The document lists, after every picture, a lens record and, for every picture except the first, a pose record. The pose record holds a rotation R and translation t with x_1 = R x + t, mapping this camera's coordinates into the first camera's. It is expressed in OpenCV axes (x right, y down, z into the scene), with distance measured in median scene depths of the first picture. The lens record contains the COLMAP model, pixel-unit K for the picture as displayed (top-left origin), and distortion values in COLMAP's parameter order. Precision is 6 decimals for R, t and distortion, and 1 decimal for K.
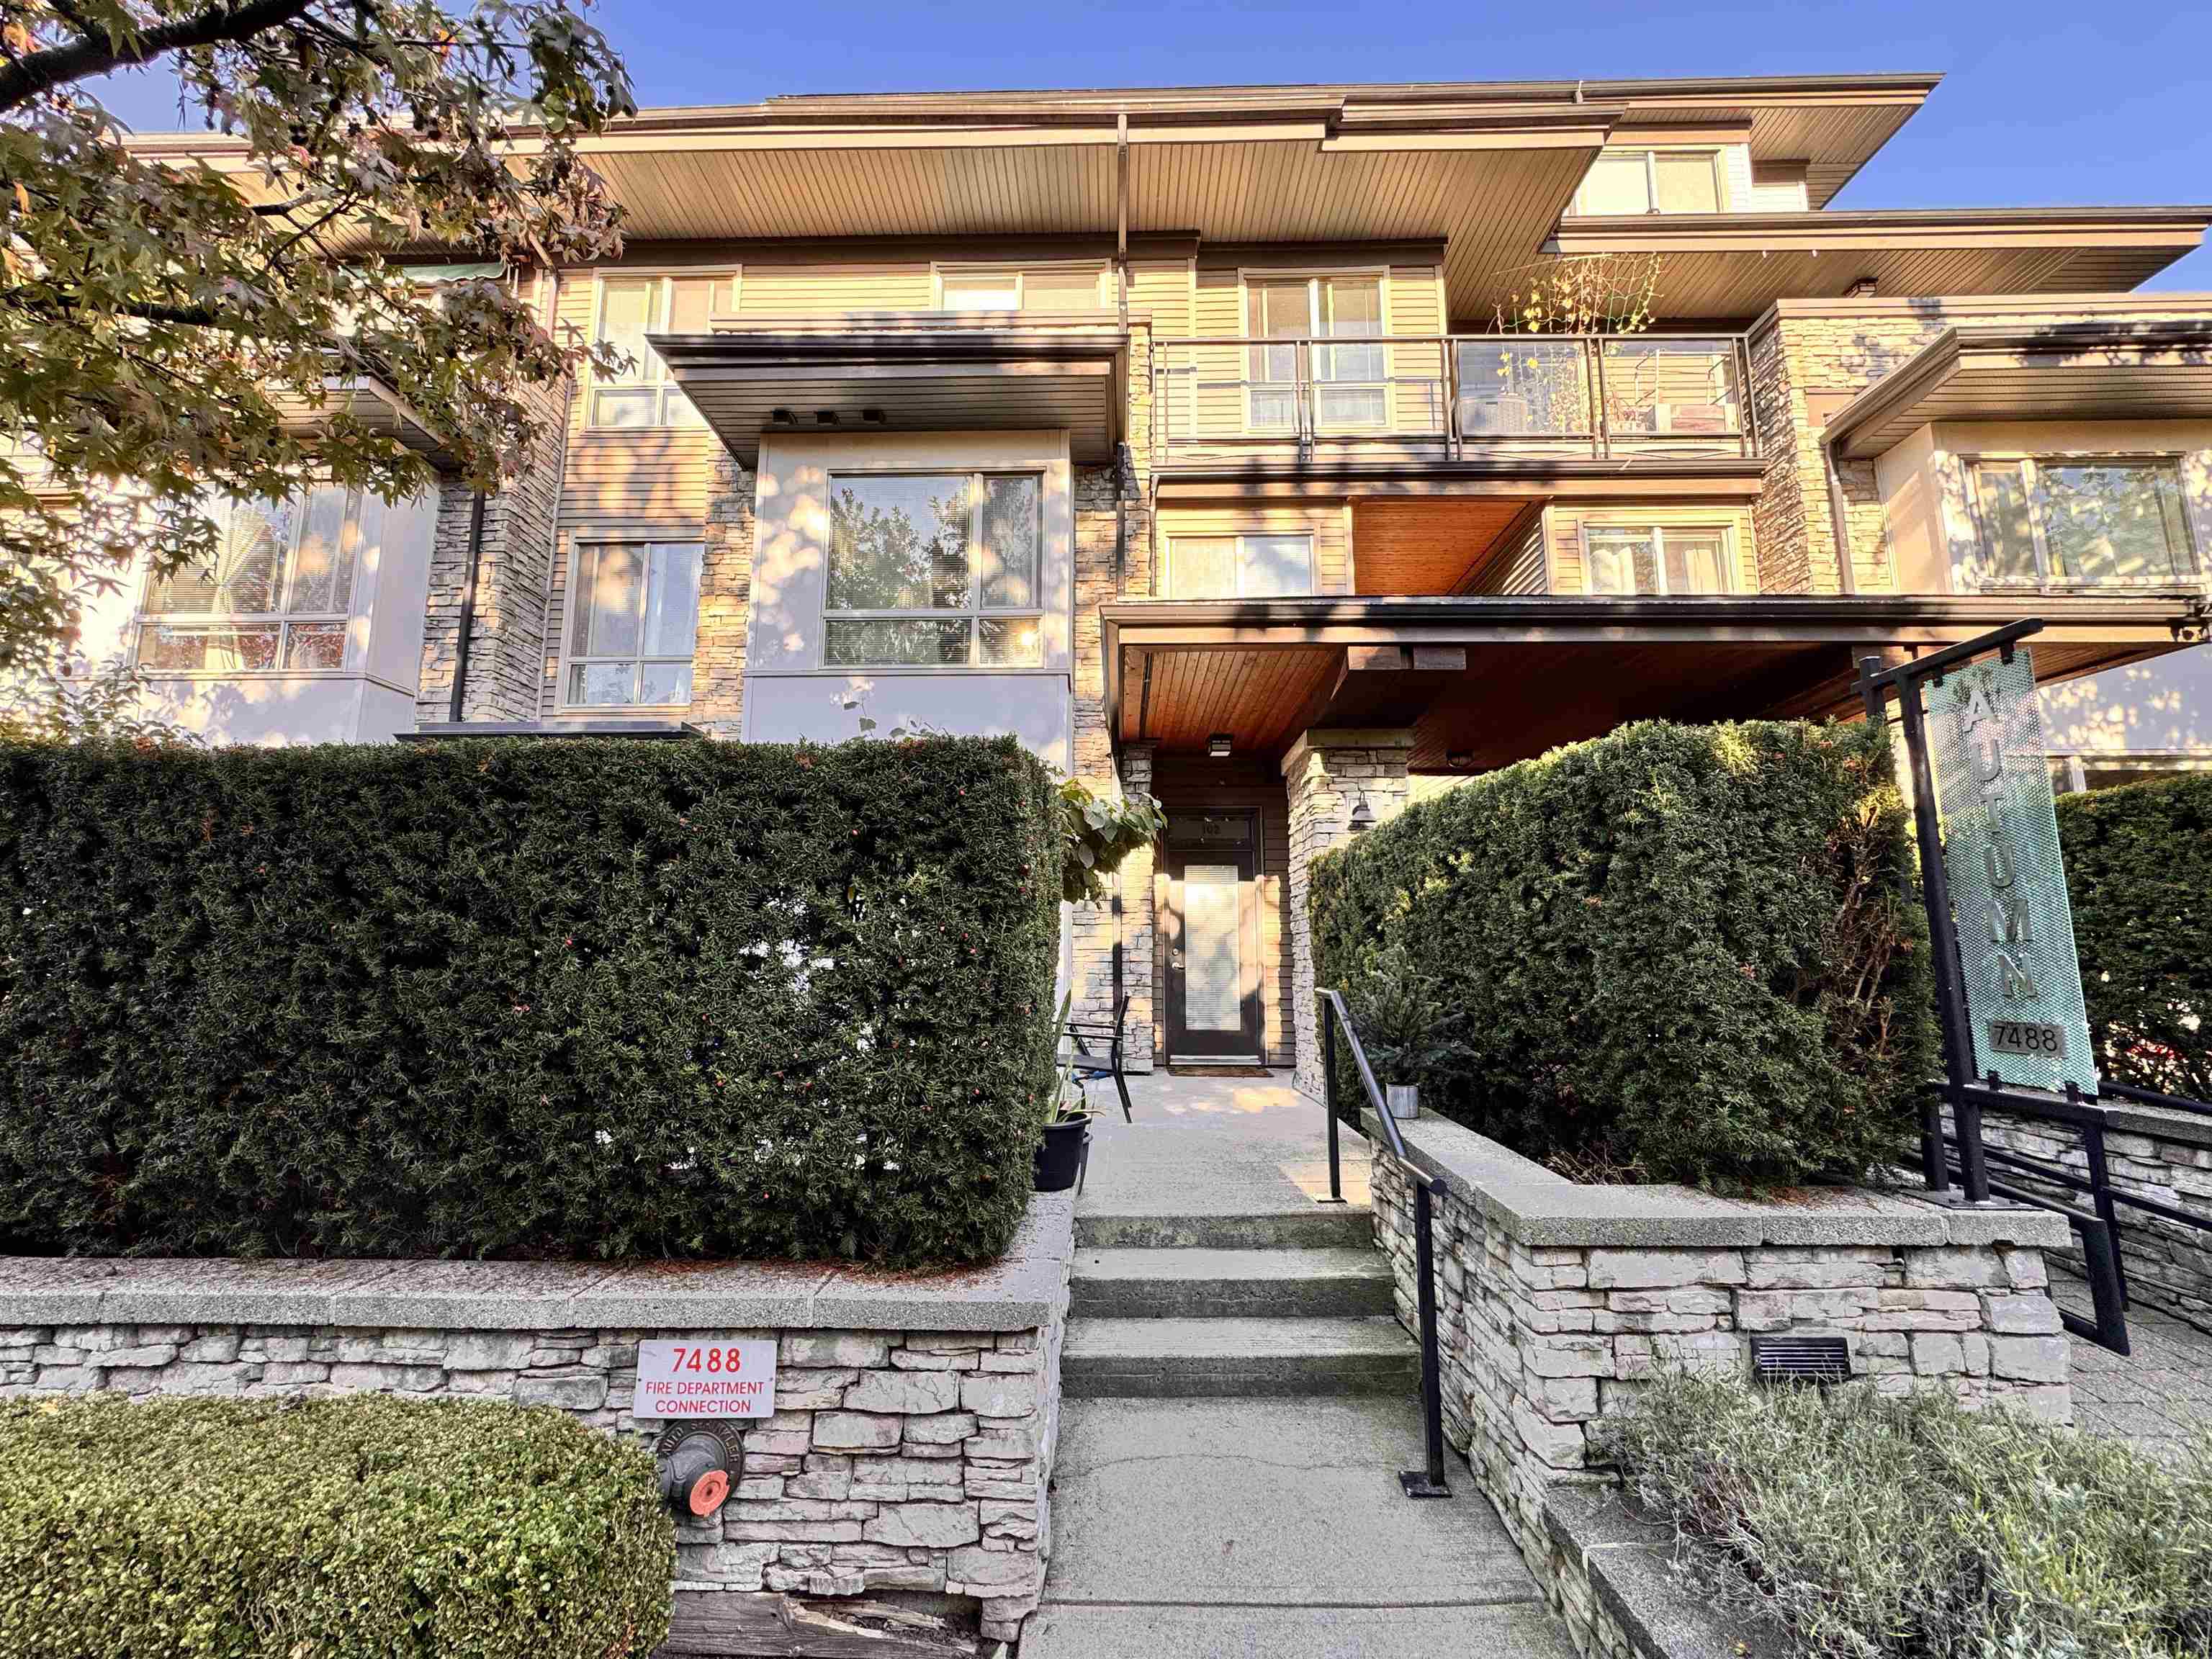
lens RADIAL K [[882.7, 0, 1106.0], [0, 882.7, 829.5], [0, 0, 1]] dist [-0.001510, -0.000372]
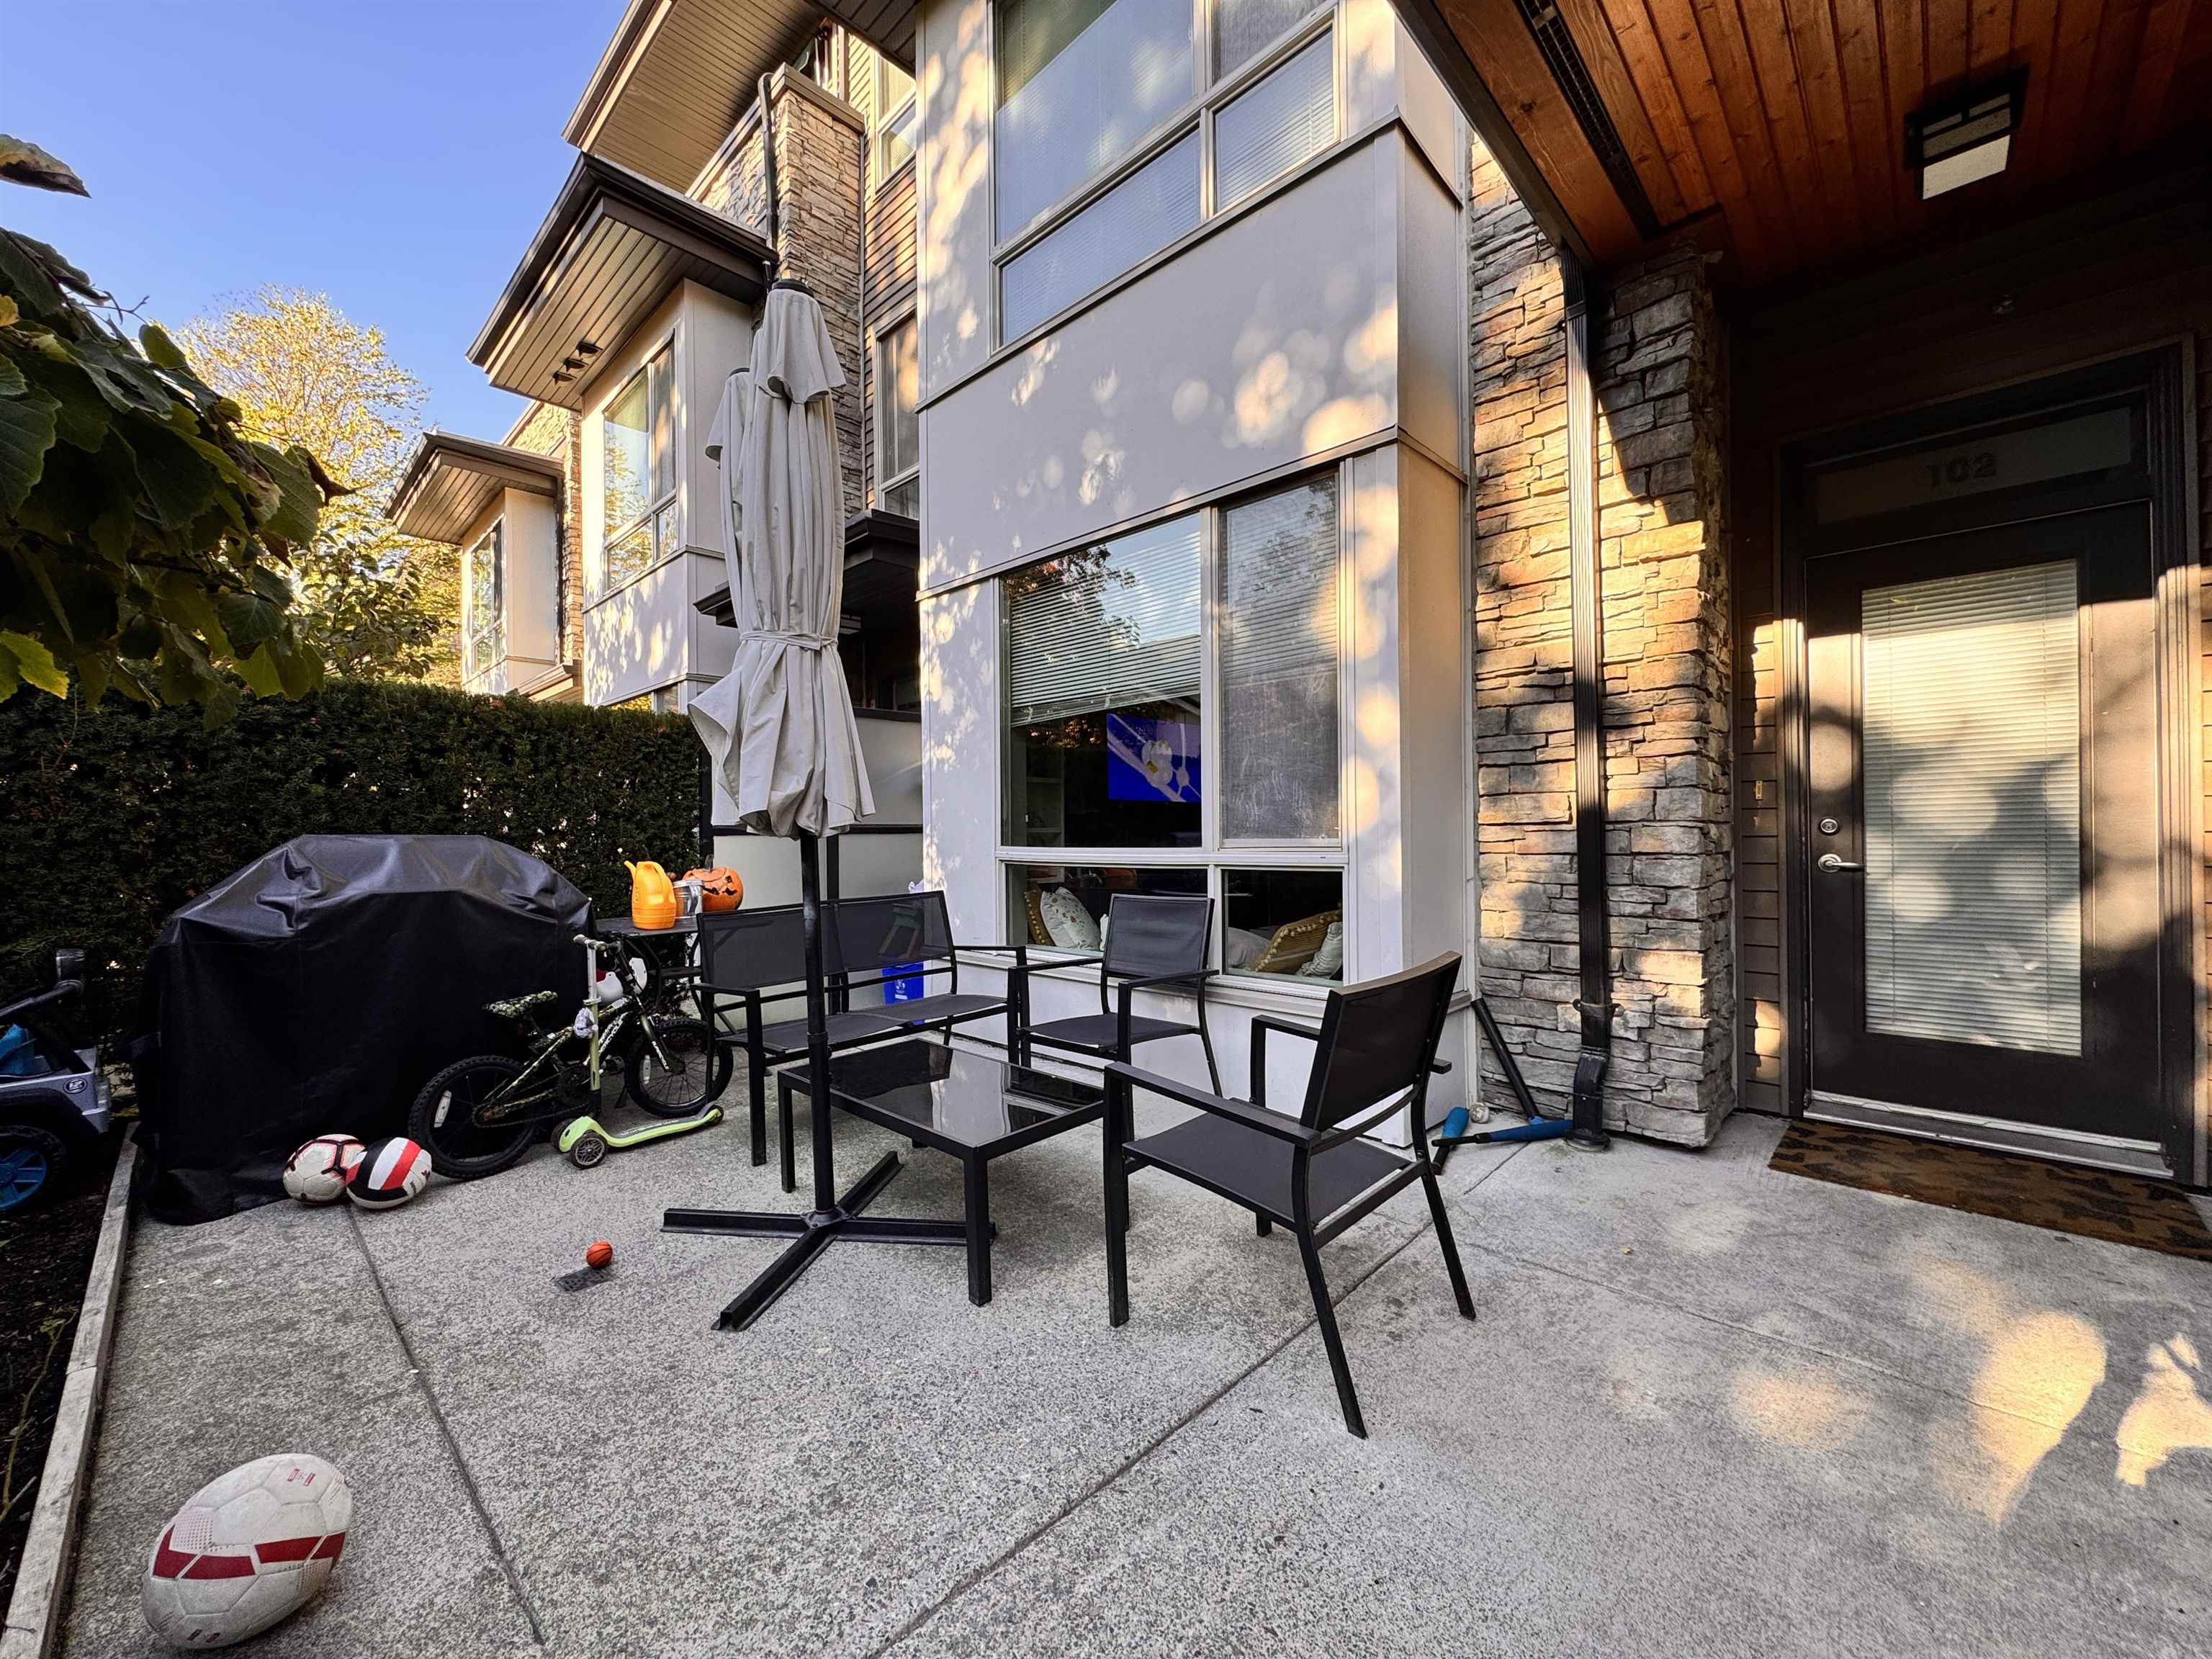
lens RADIAL K [[882.7, 0, 1106.0], [0, 882.7, 829.5], [0, 0, 1]] dist [-0.001510, -0.000372]
pose [[0.733107, -0.008658, -0.680058, 0.116481], [0.101351, 0.990145, 0.096652, 0.077247], [0.672519, -0.139781, 0.726759, 0.555828]]
